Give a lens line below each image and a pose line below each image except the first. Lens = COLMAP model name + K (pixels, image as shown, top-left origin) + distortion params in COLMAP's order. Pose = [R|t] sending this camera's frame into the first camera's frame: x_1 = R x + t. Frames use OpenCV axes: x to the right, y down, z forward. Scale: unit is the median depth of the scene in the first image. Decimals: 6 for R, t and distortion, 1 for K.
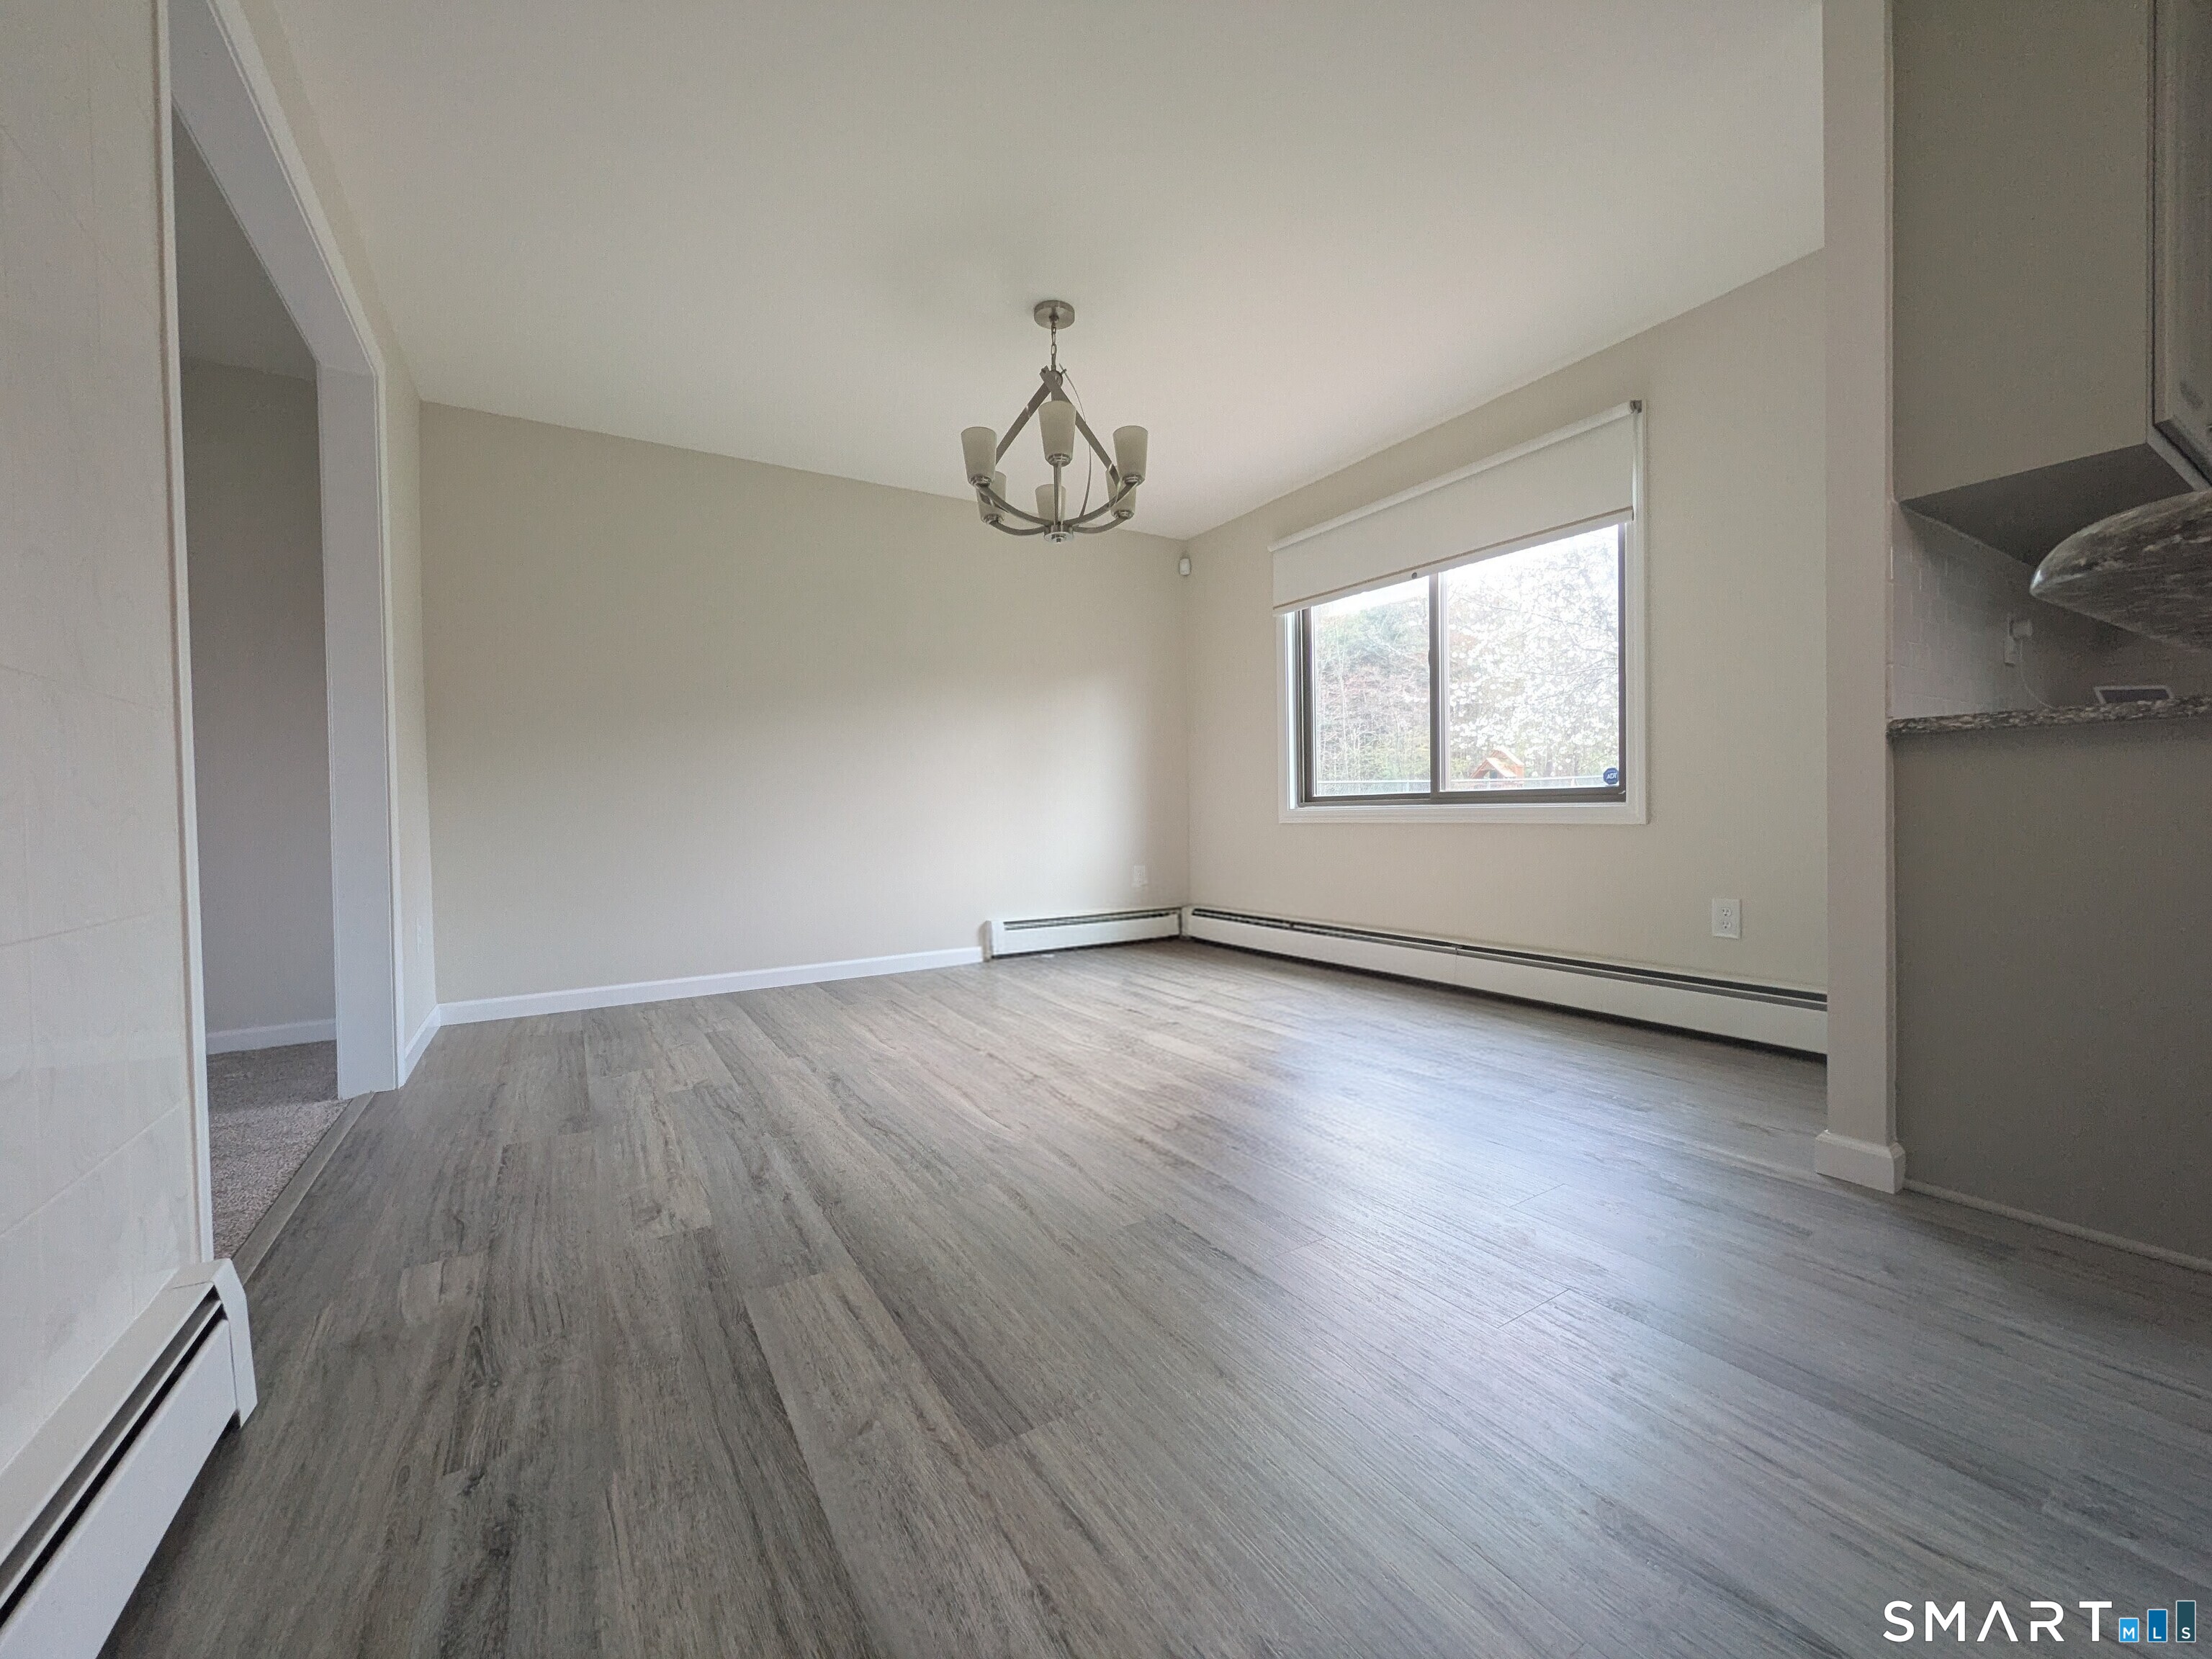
lens RADIAL K [[879.4, 0, 1099.6], [0, 879.4, 826.1], [0, 0, 1]] dist [0.002800, 0.000069]
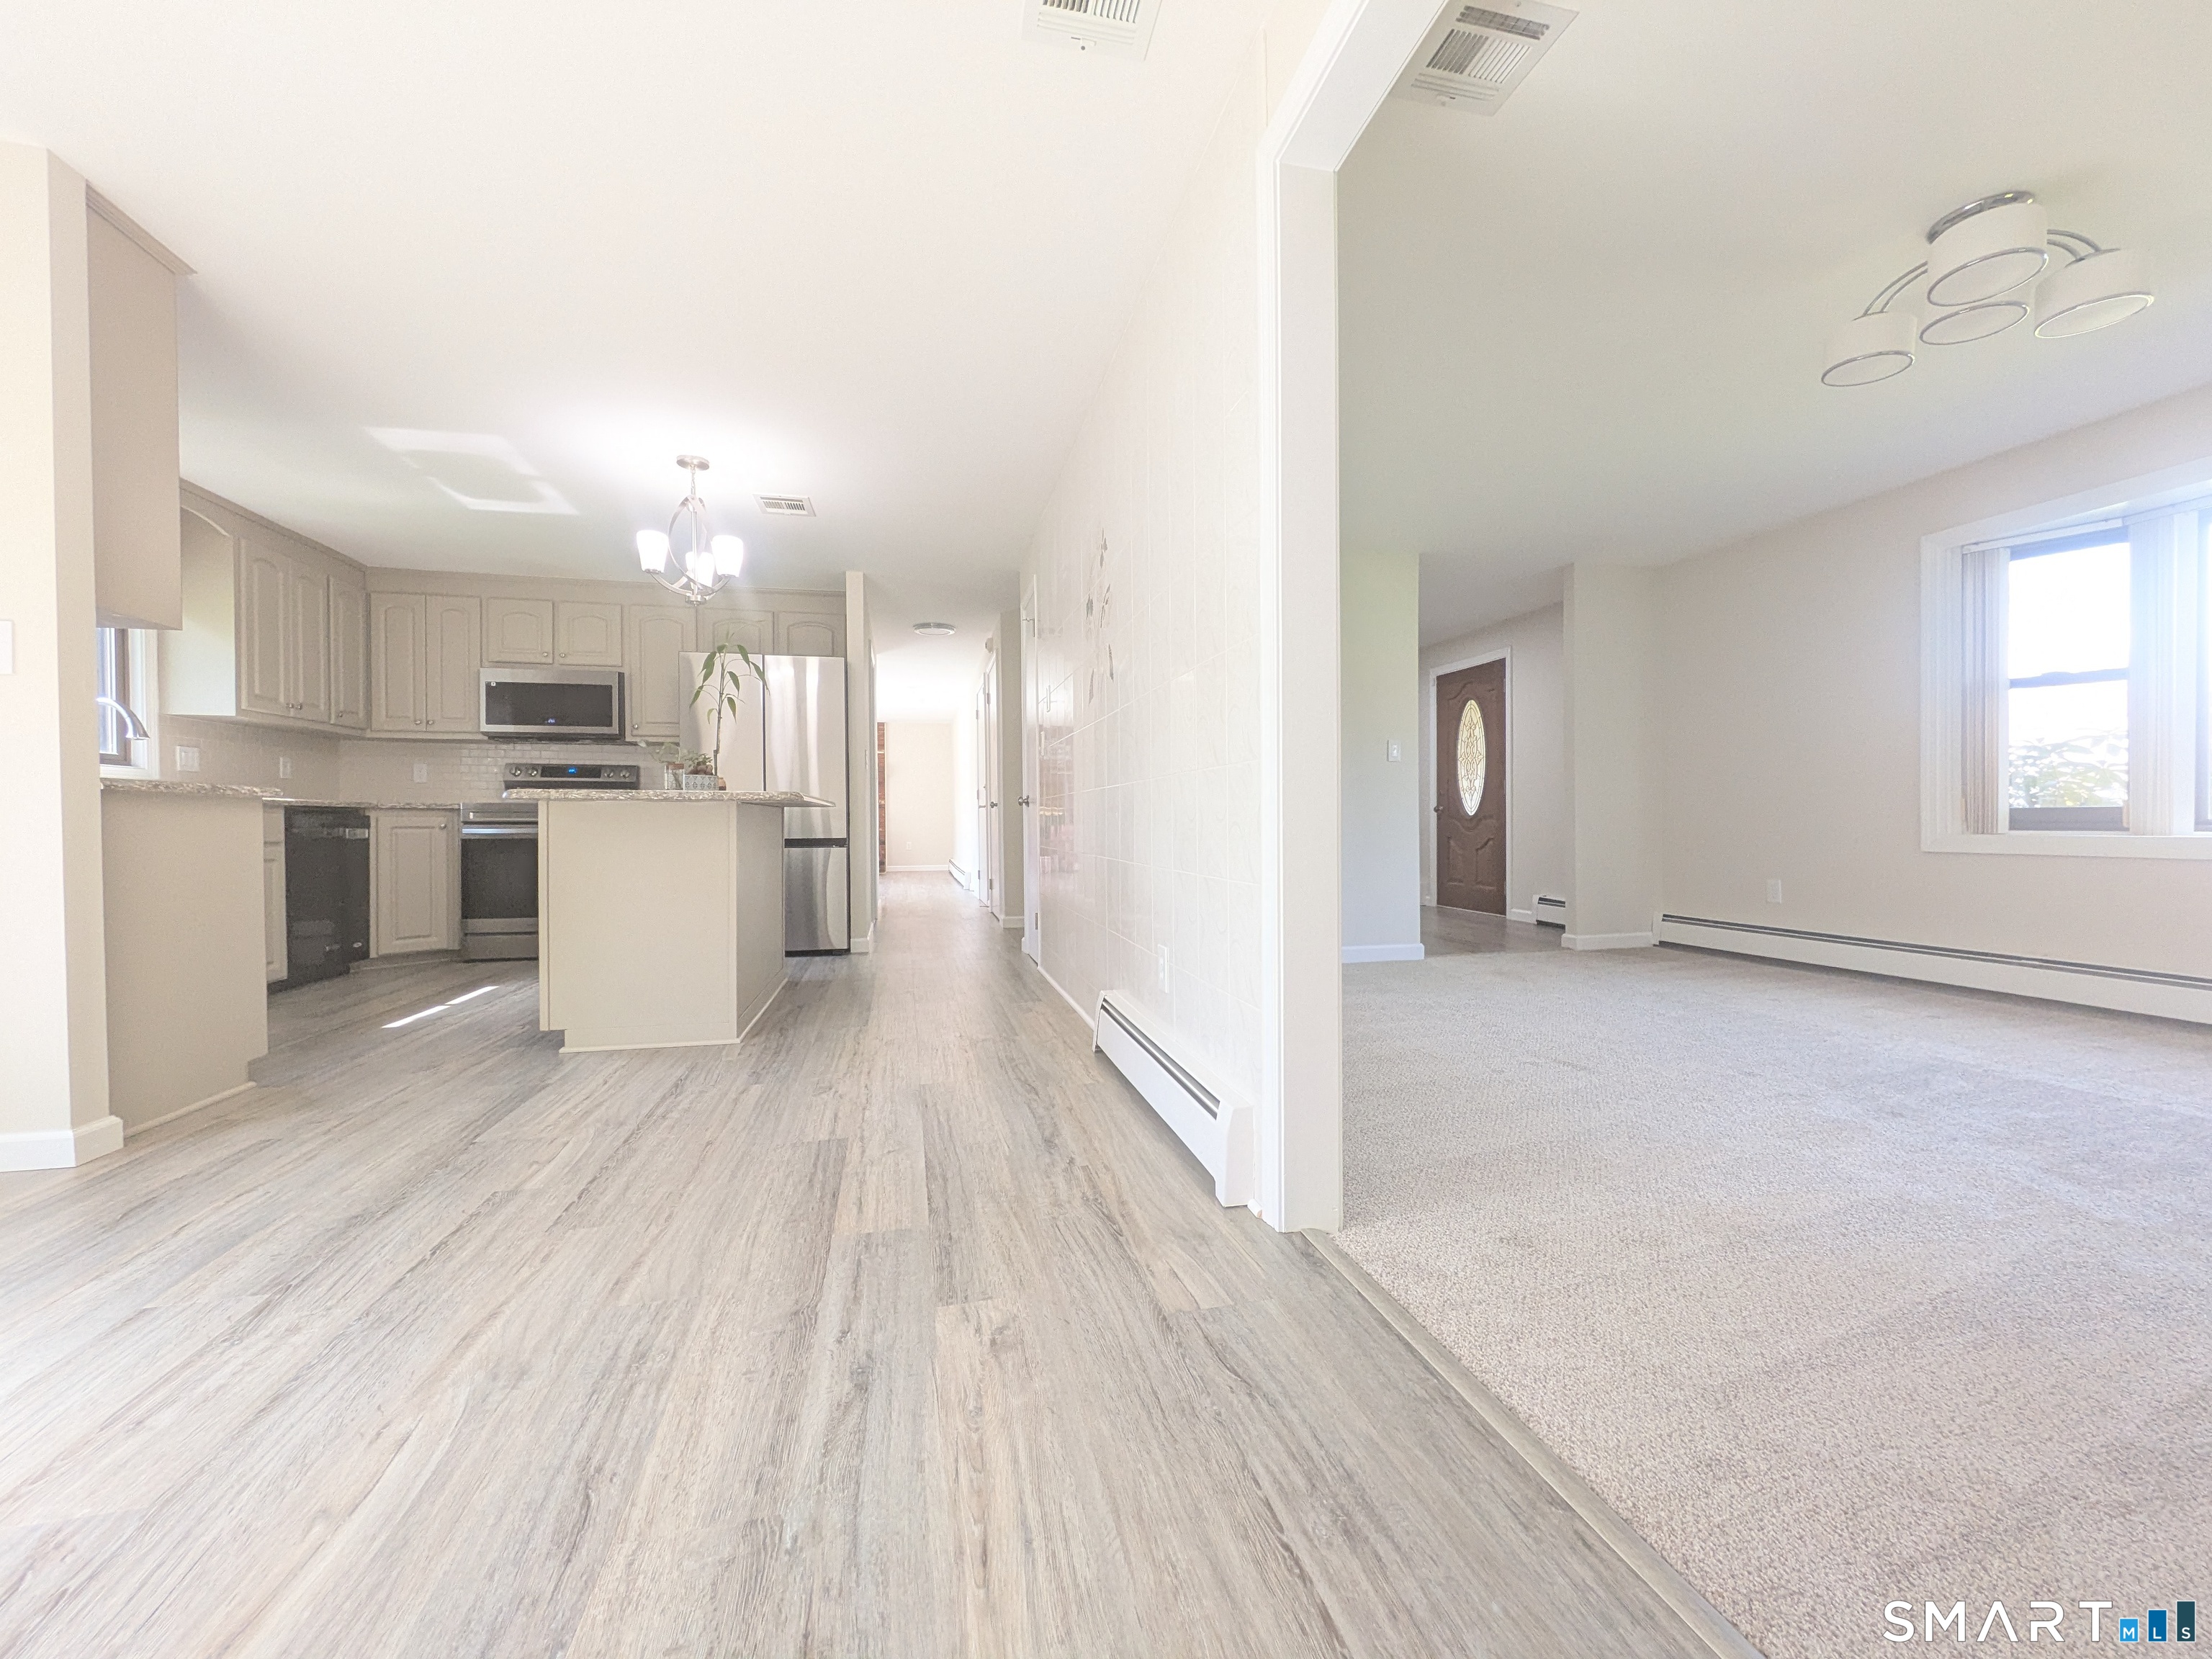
lens RADIAL K [[879.4, 0, 1104.9], [0, 879.4, 823.7], [0, 0, 1]] dist [0.002800, 0.000069]
pose [[-0.948300, 0.023959, 0.316471, -0.926183], [0.030668, 0.999398, 0.016236, -0.035481], [-0.315891, 0.025102, -0.948463, 1.844654]]
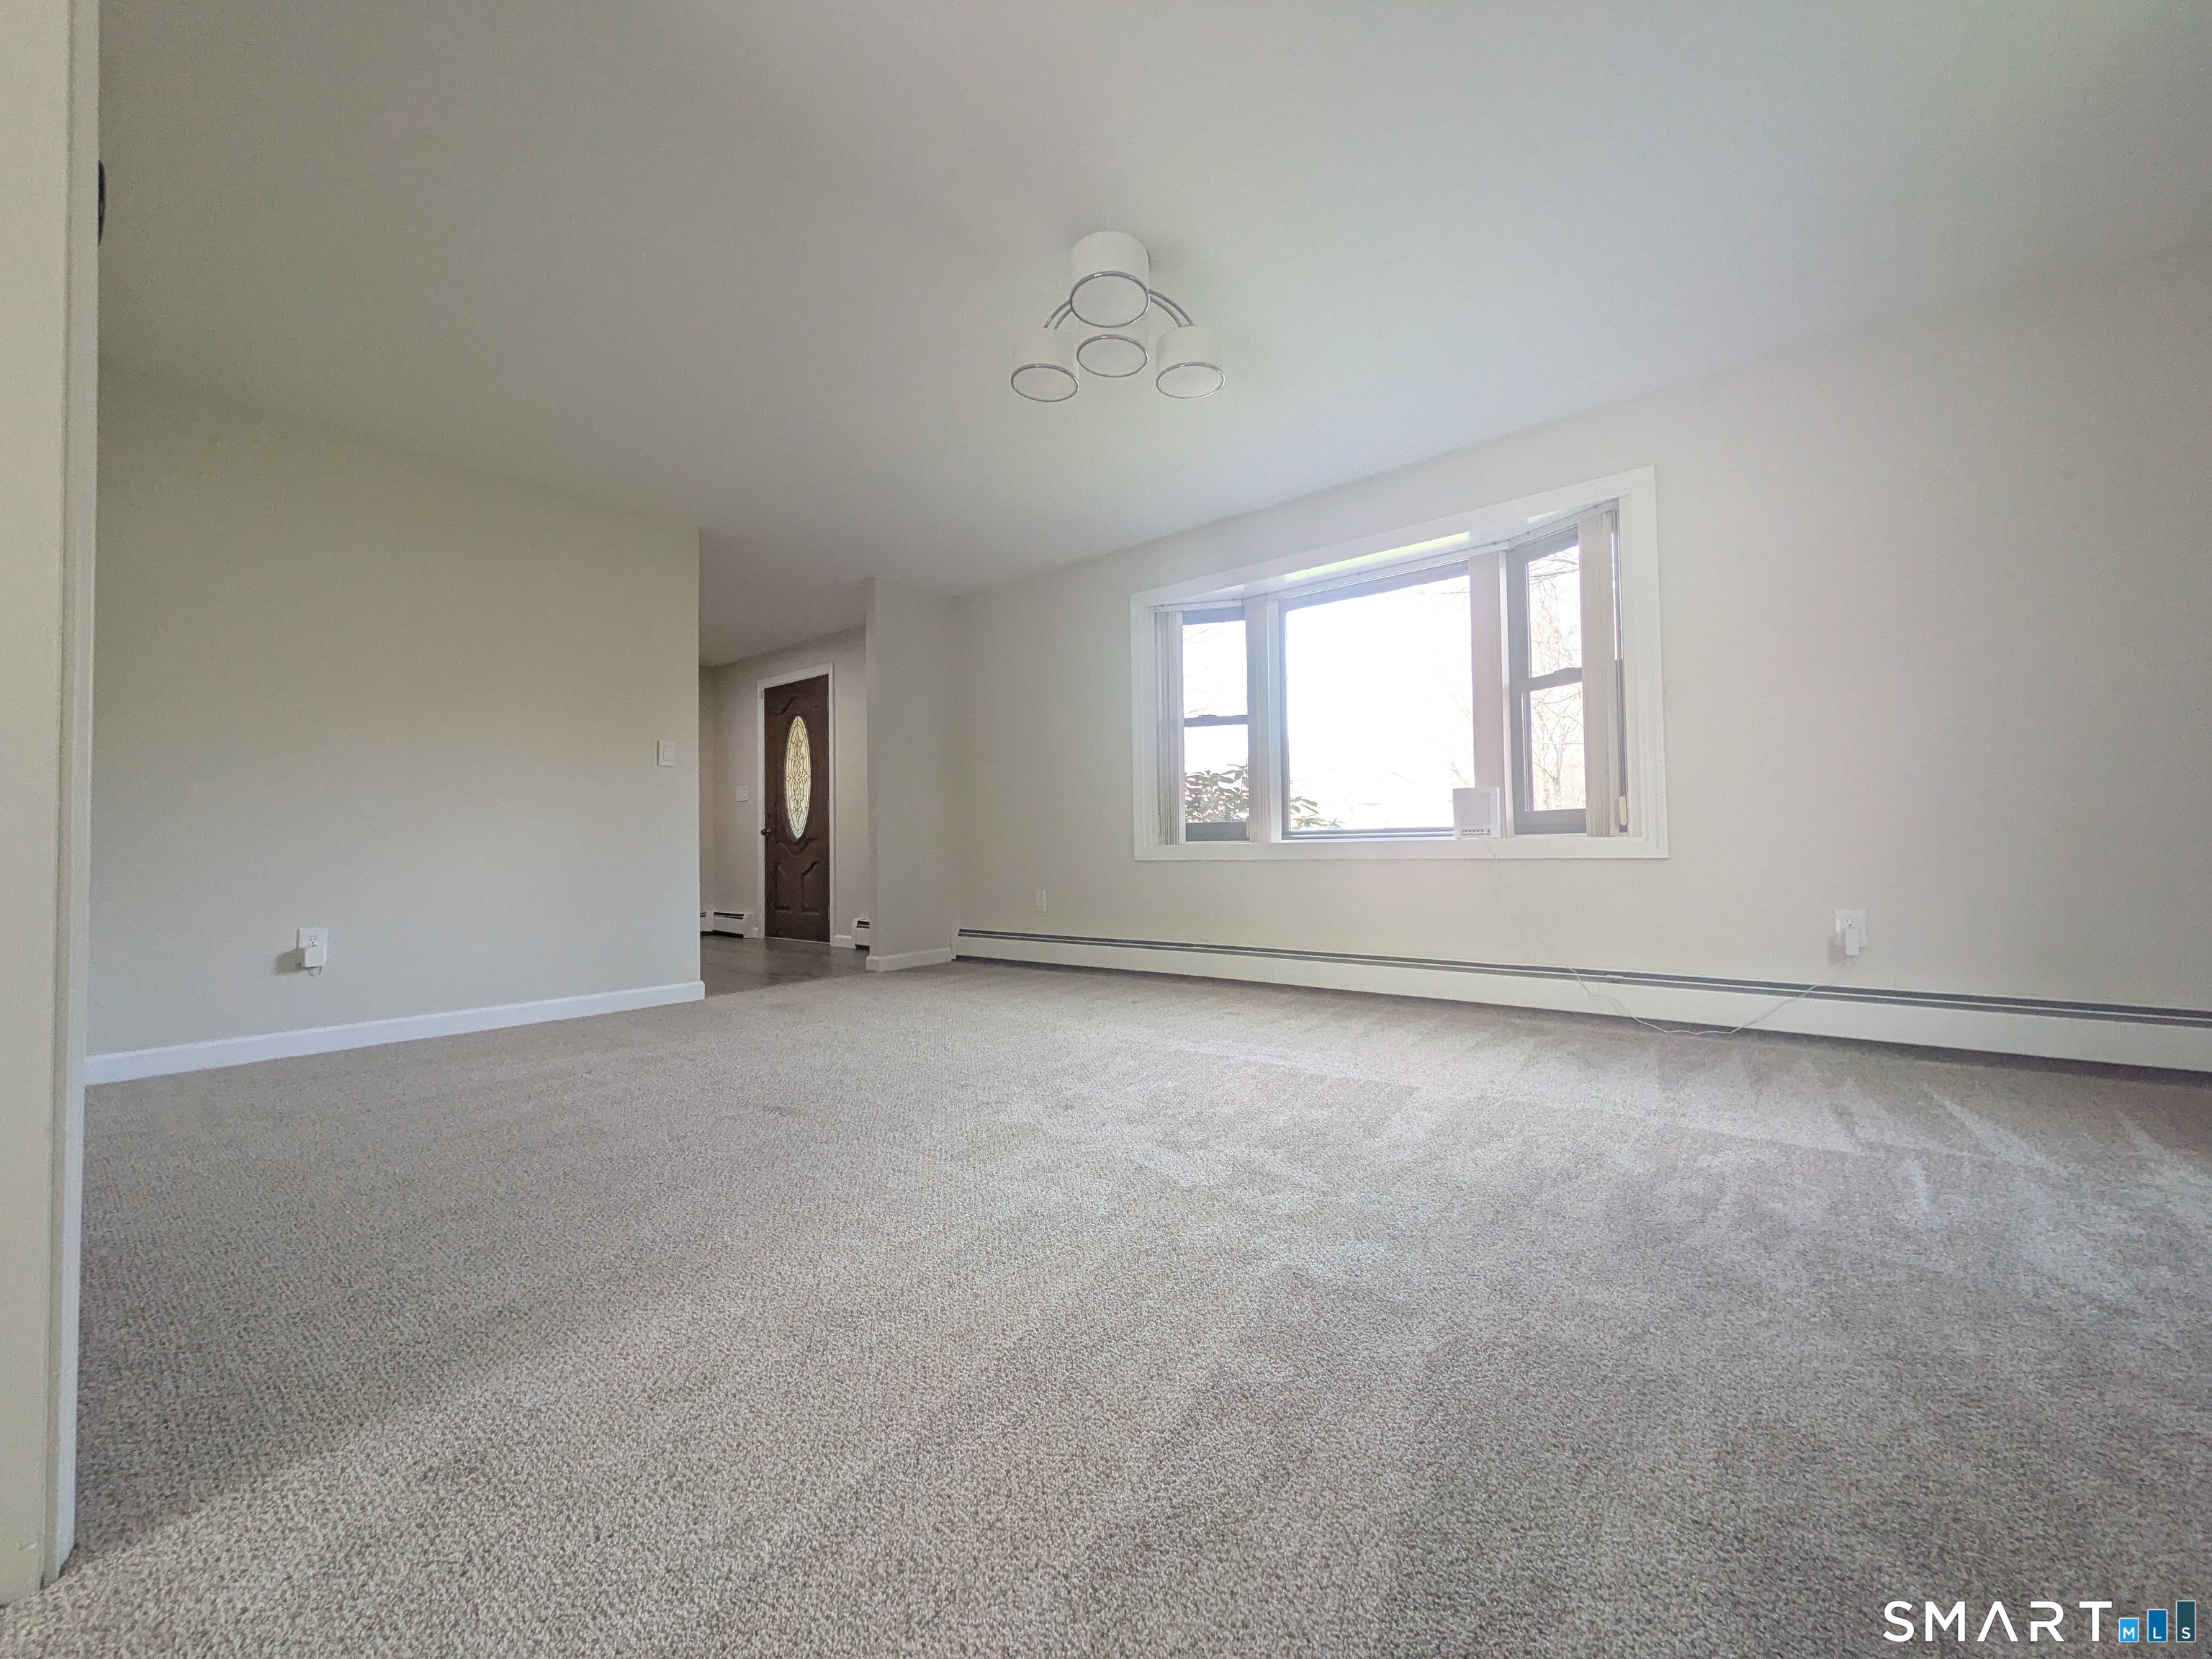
lens RADIAL K [[879.4, 0, 1104.7], [0, 879.4, 827.1], [0, 0, 1]] dist [0.002800, 0.000069]
pose [[-0.944002, 0.025602, -0.328945, -1.286870], [0.027755, 0.999613, -0.001852, 0.048611], [0.328771, -0.010878, -0.944347, 1.463257]]
